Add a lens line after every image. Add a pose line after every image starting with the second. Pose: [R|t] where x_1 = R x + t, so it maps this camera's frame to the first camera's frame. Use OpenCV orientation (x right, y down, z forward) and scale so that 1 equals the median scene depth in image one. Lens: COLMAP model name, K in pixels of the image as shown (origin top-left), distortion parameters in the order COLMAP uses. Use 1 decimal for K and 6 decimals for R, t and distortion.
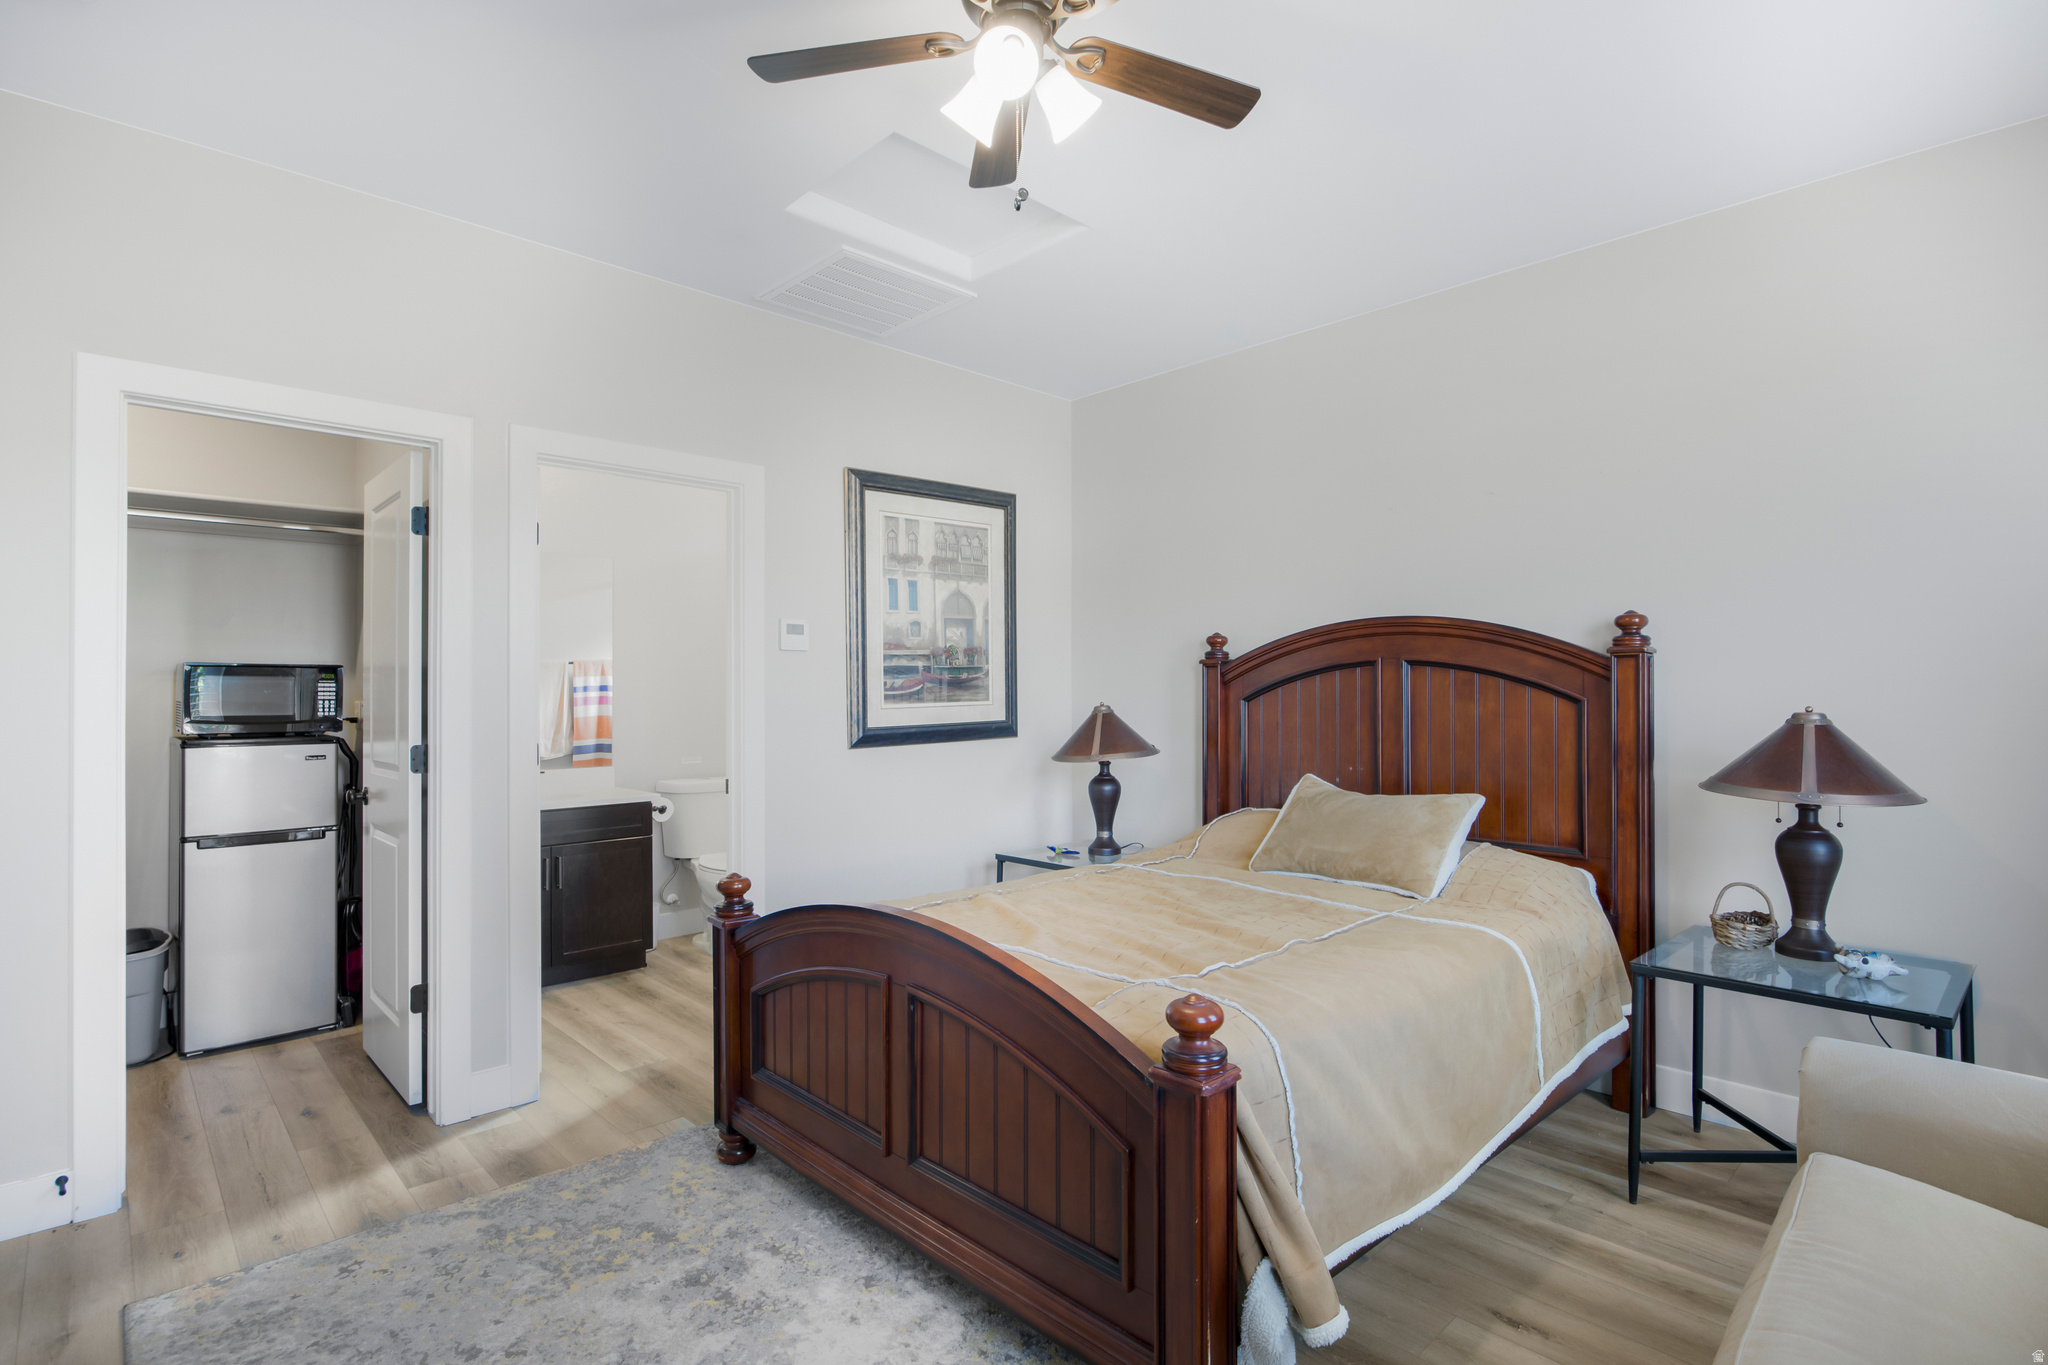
lens RADIAL K [[956.2, 0, 1032.8], [0, 956.2, 689.8], [0, 0, 1]] dist [-0.002760, -0.000348]
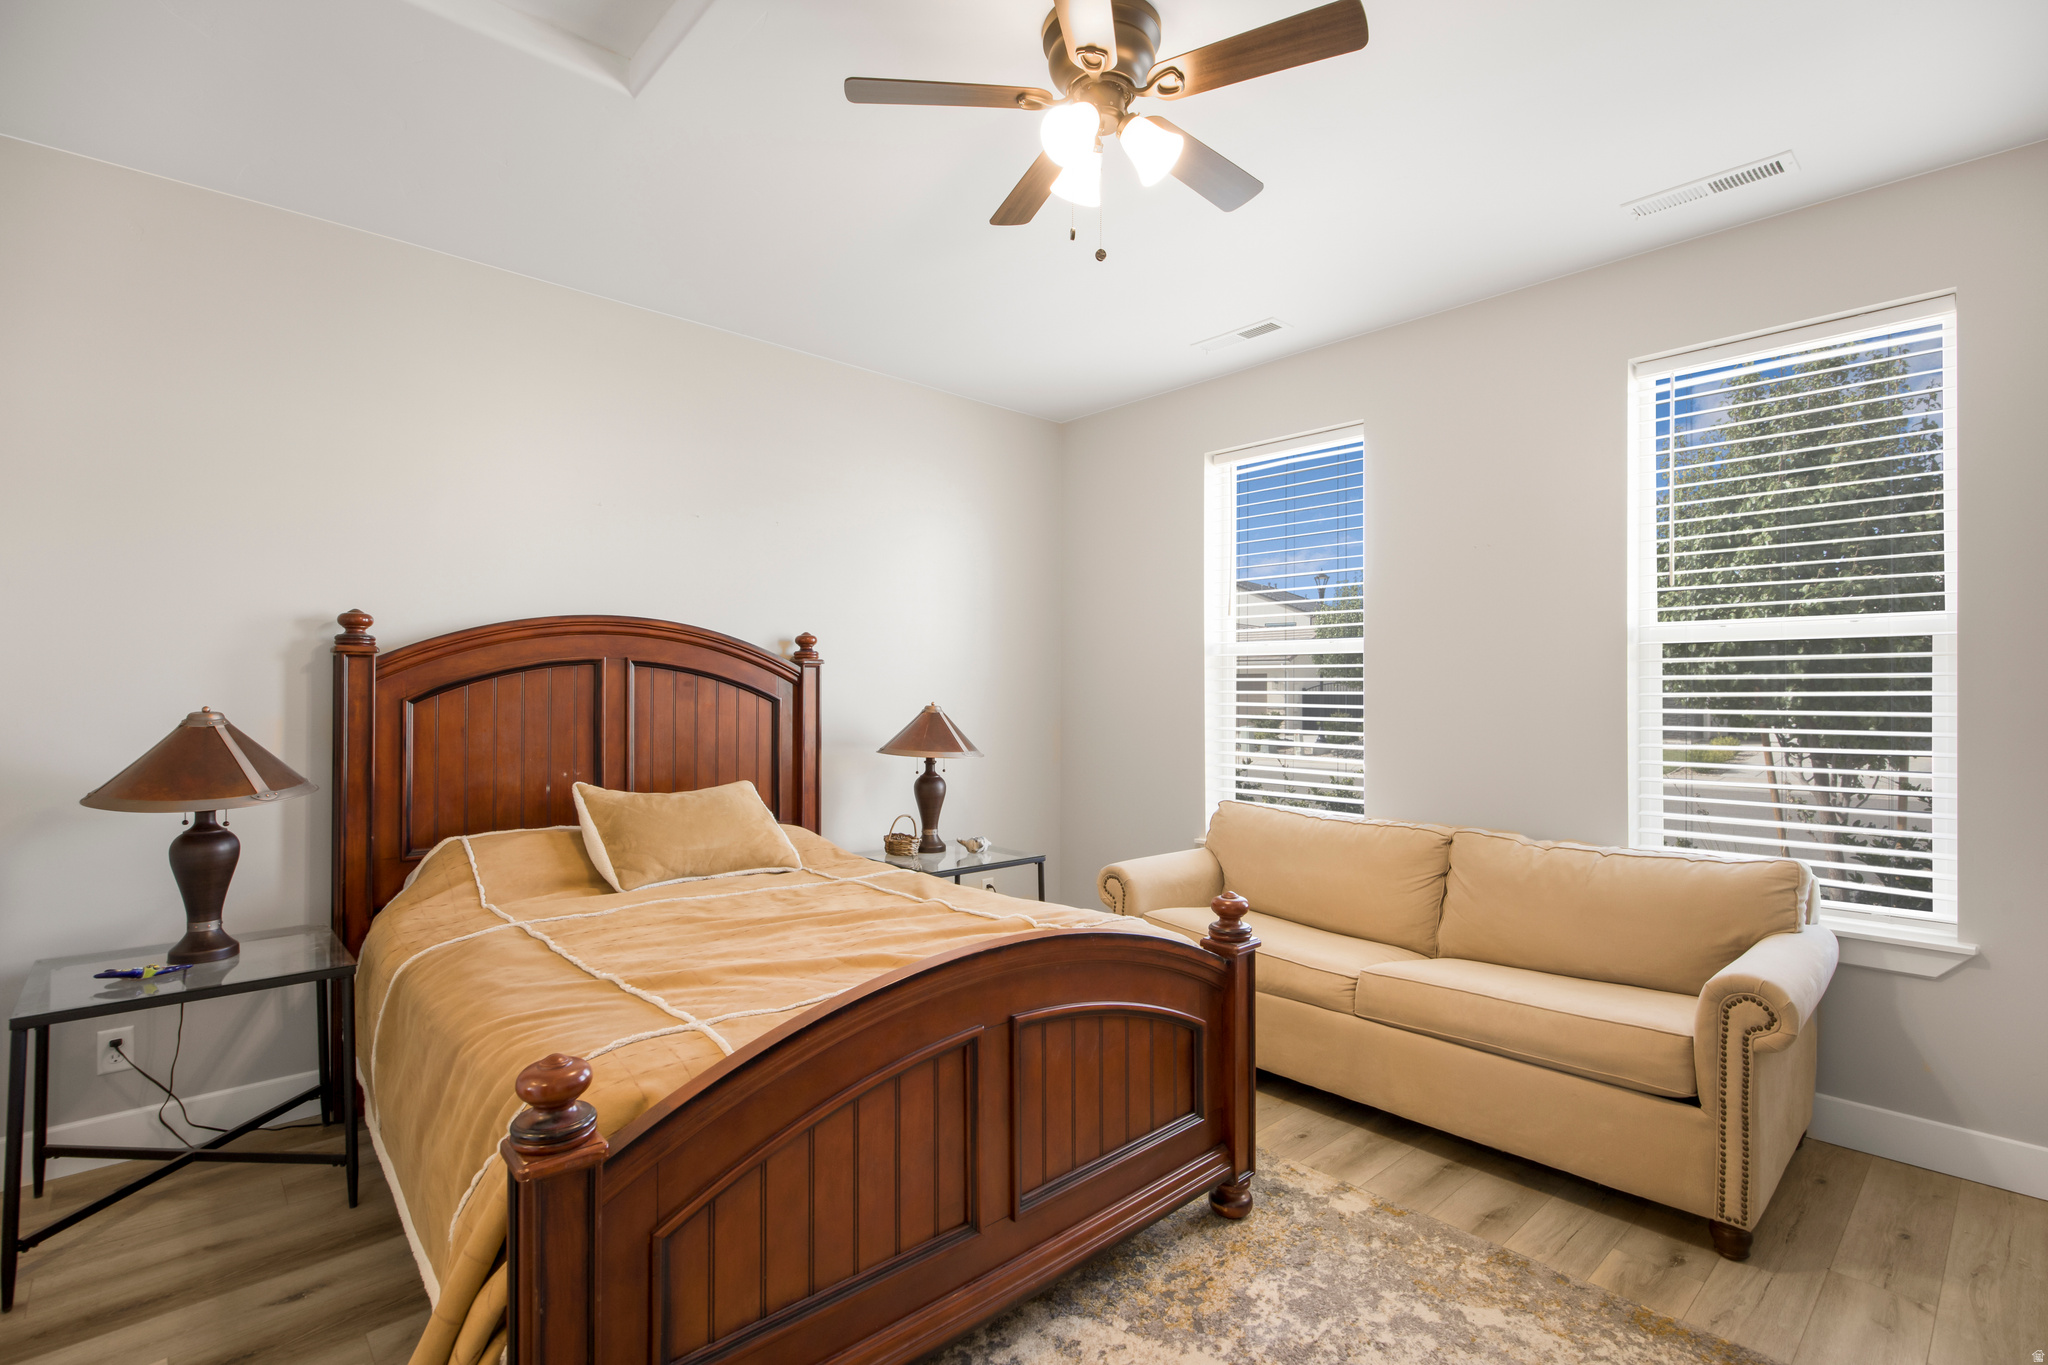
lens RADIAL K [[928.7, 0, 1021.7], [0, 928.7, 685.2], [0, 0, 1]] dist [-0.001633, 0.000027]
pose [[0.048713, 0.009488, 0.998768, -0.597345], [-0.004005, 0.999949, -0.009304, 0.002570], [-0.998805, -0.003547, 0.048748, 0.563931]]
